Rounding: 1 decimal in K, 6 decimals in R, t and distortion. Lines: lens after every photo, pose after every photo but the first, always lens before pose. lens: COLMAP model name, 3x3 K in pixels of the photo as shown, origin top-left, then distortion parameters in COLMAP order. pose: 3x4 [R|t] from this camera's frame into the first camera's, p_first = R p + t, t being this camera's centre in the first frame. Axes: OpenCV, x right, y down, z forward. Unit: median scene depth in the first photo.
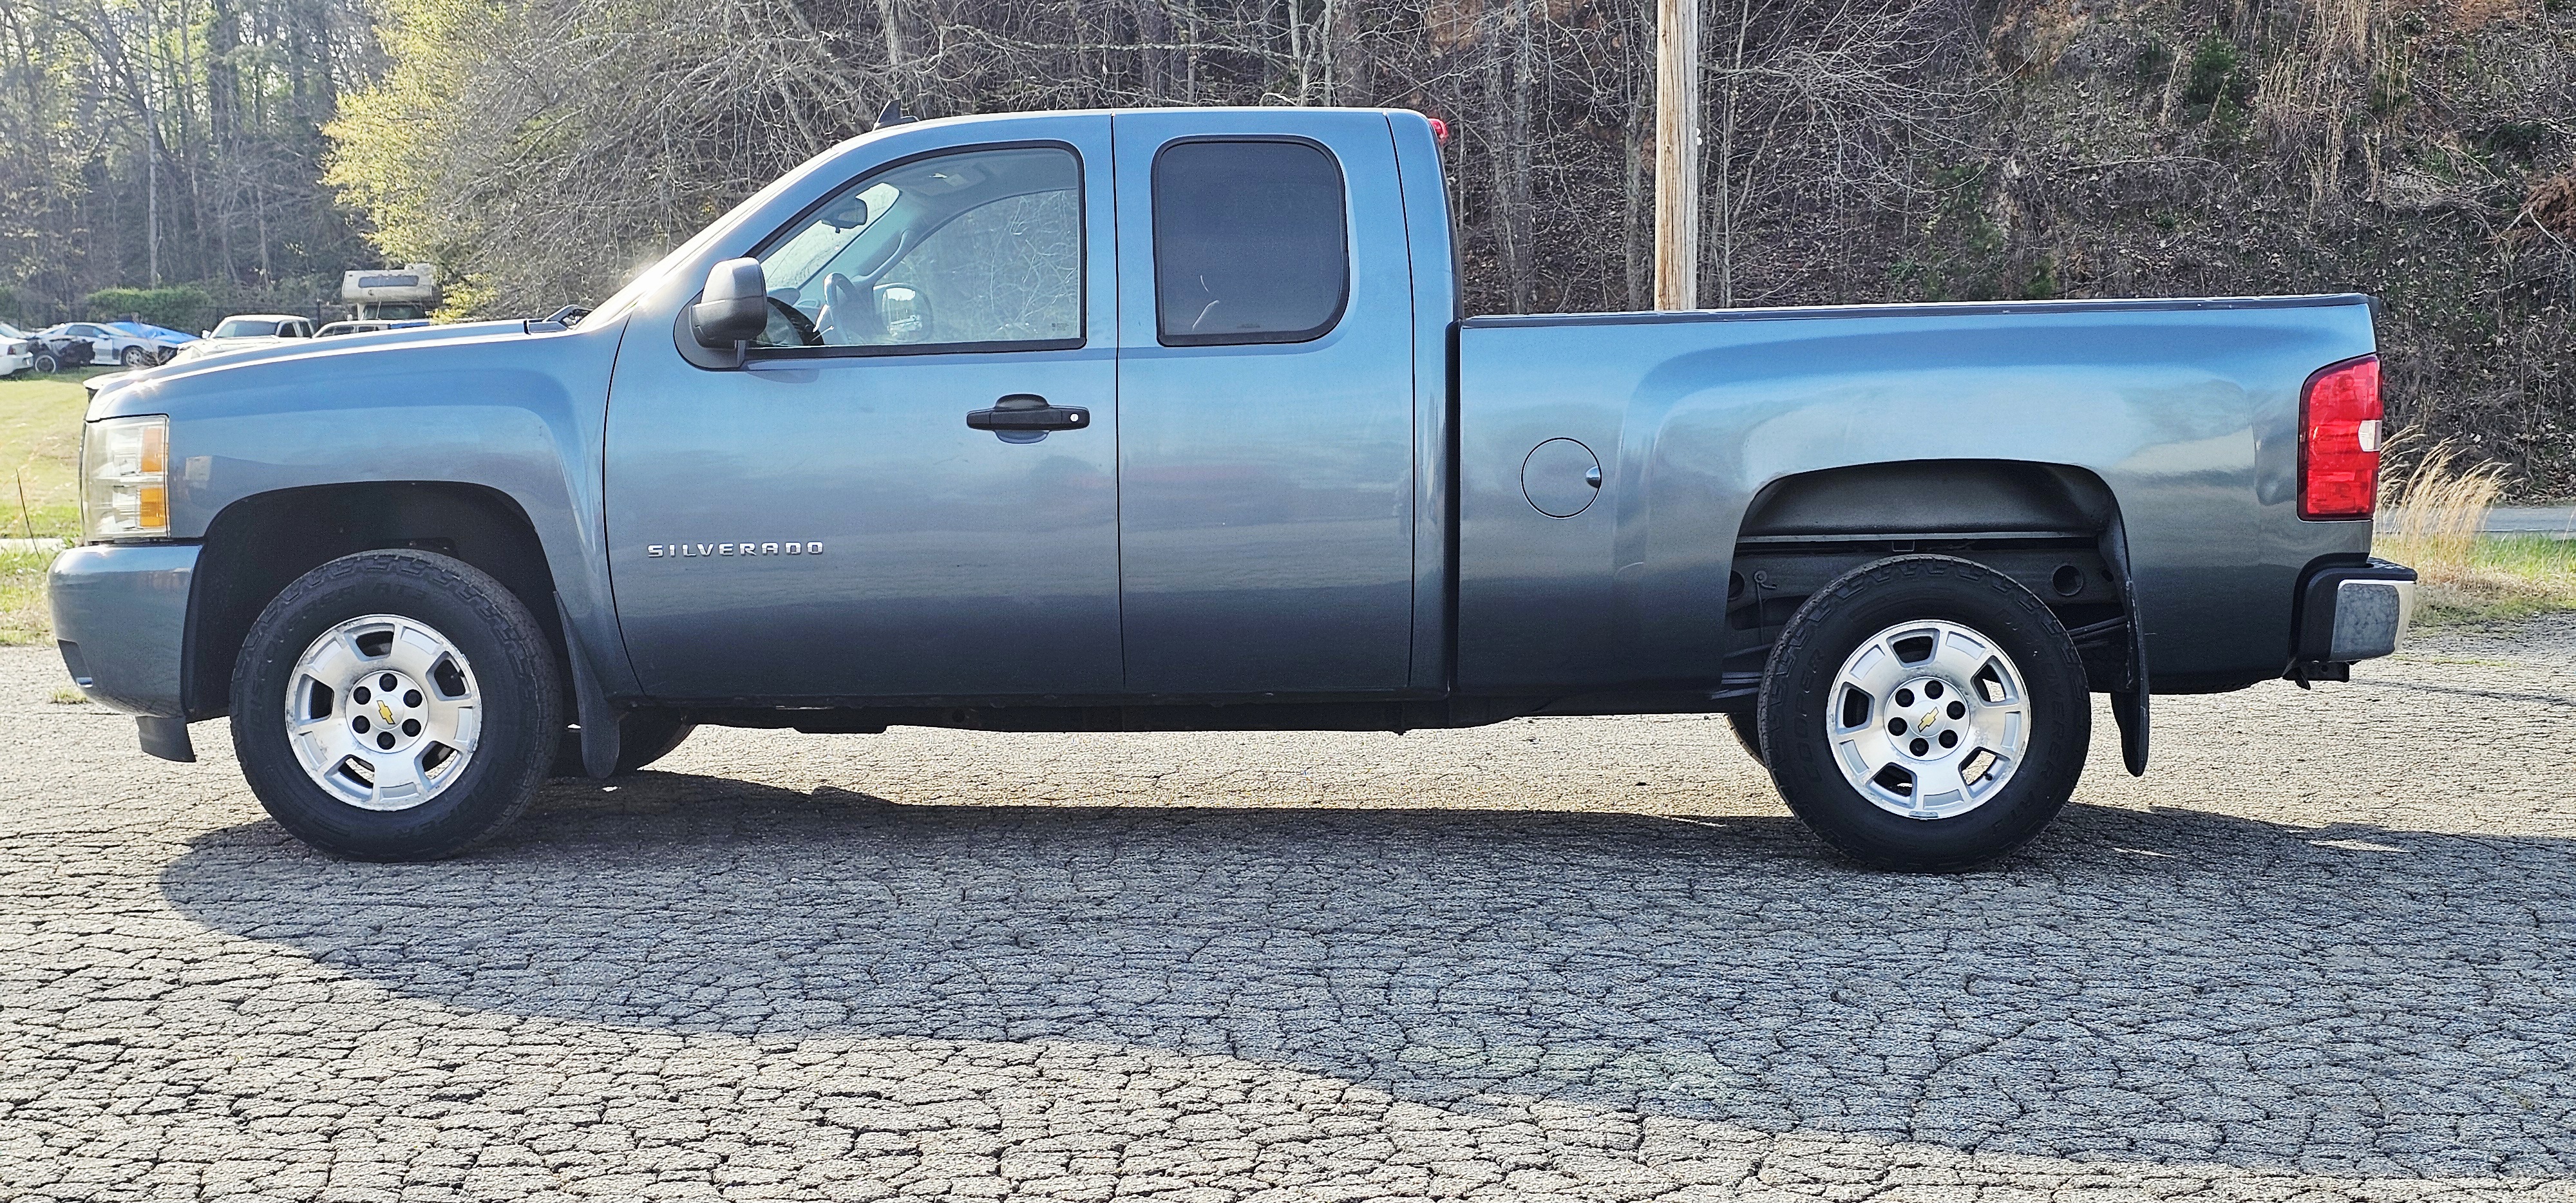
lens RADIAL K [[3640.3, 0, 1310.4], [0, 3640.3, 606.6], [0, 0, 1]] dist [0.109822, 0.000000]
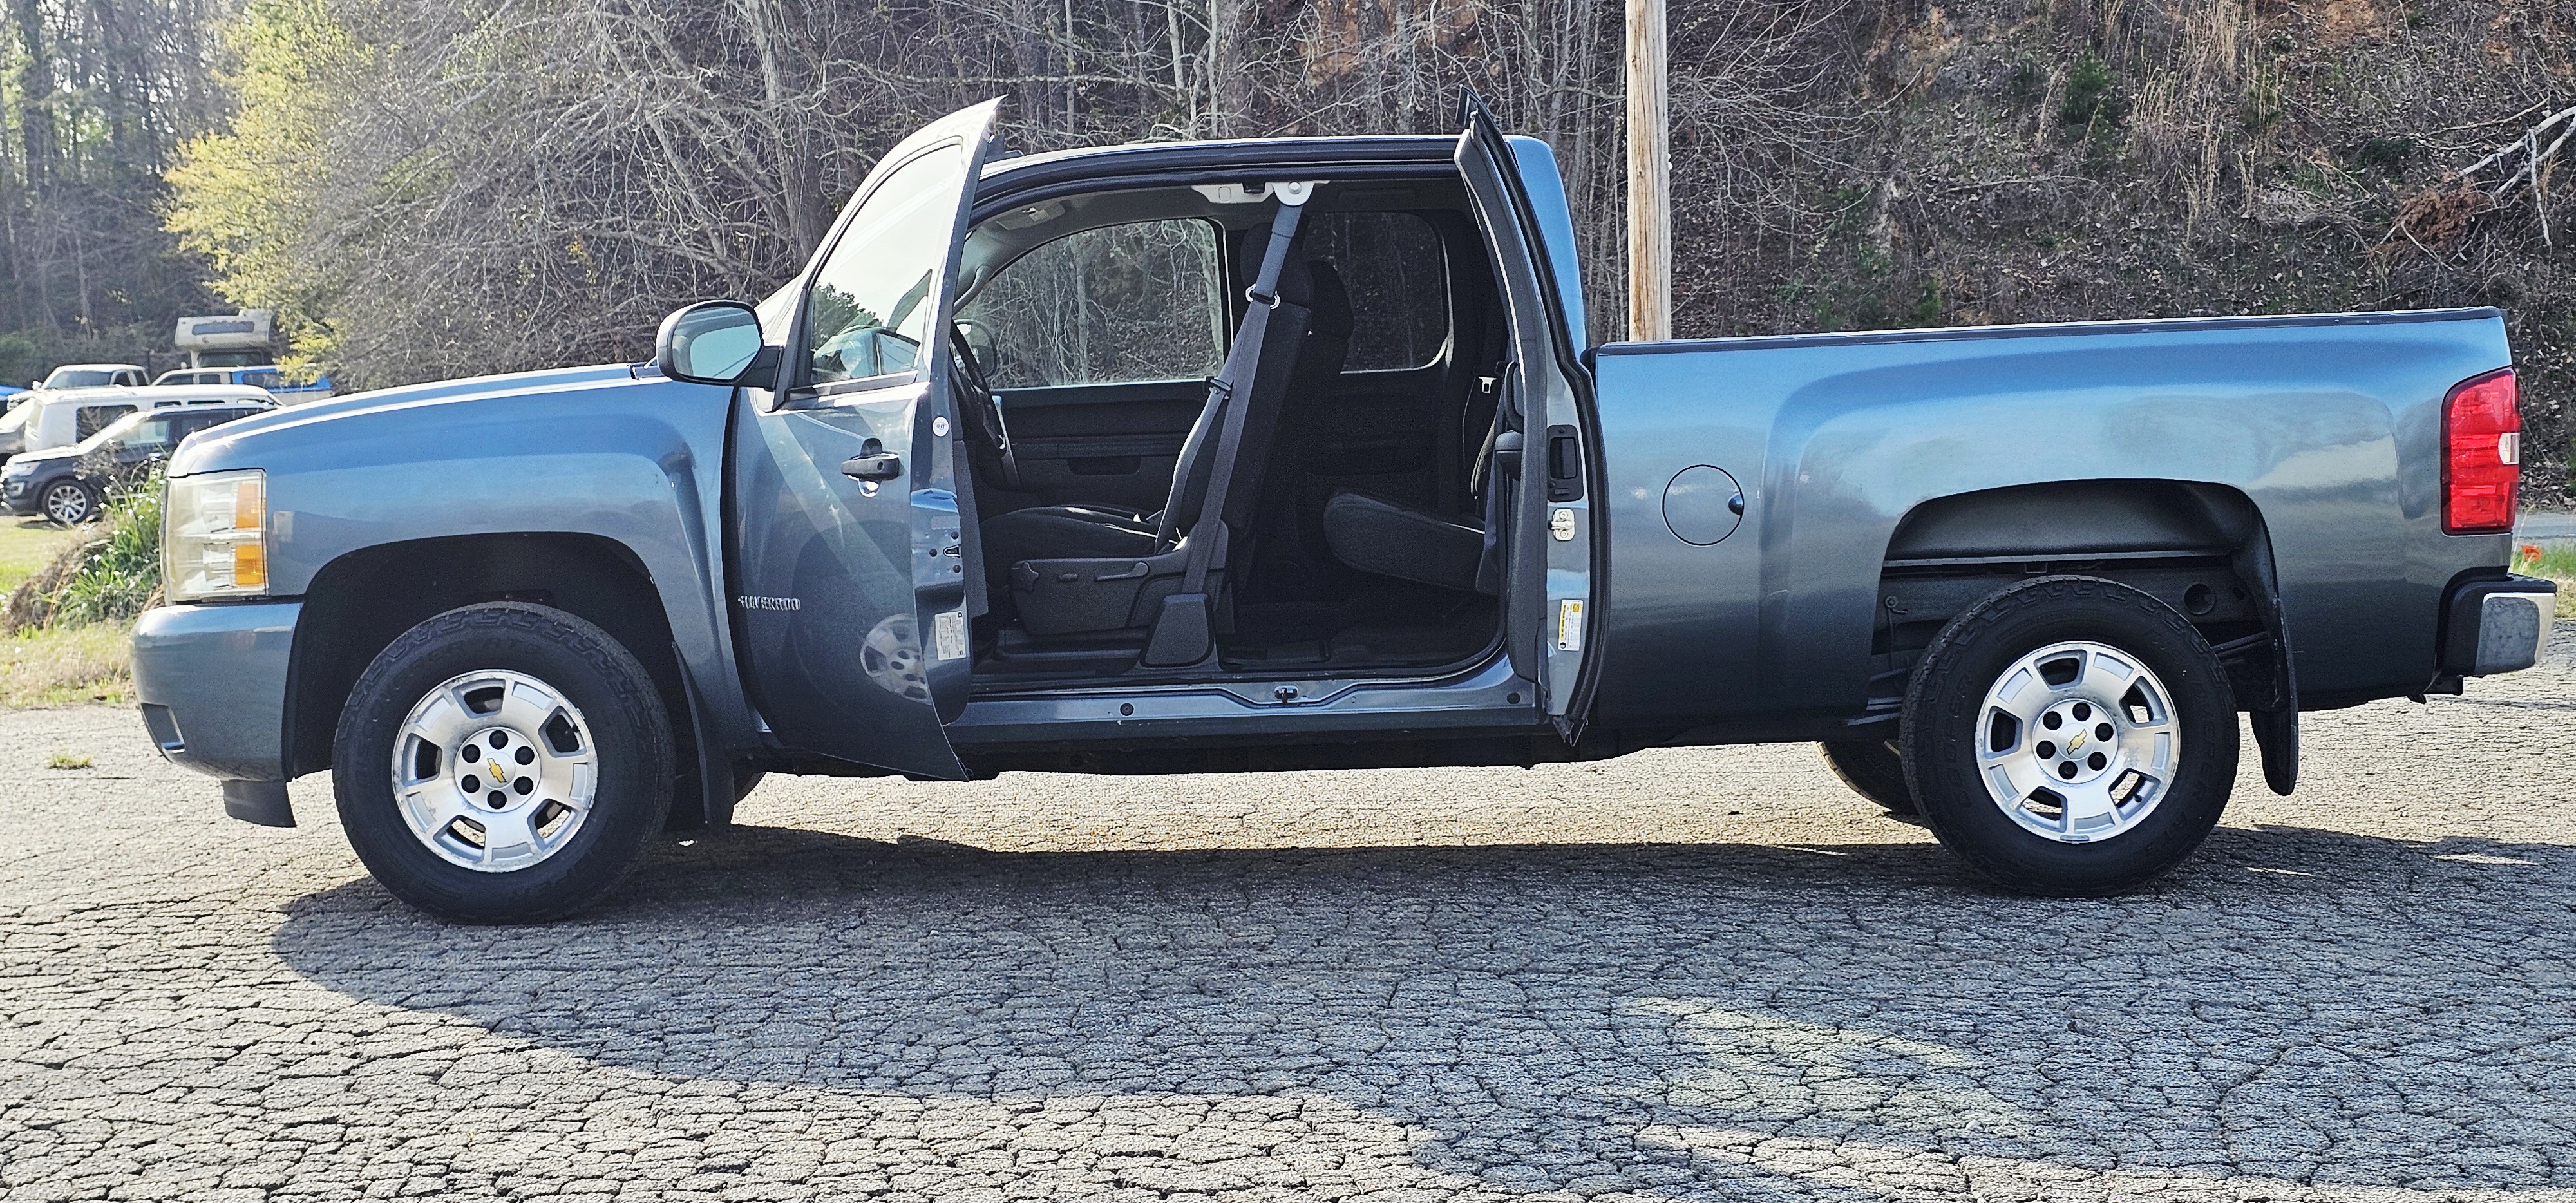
lens RADIAL K [[3640.3, 0, 1272.9], [0, 3640.3, 585.9], [0, 0, 1]] dist [0.109822, 0.000000]
pose [[0.998184, -0.020556, 0.056616, -0.100280], [0.021338, 0.999685, -0.013249, -0.002866], [-0.056326, 0.014433, 0.998308, 0.018719]]
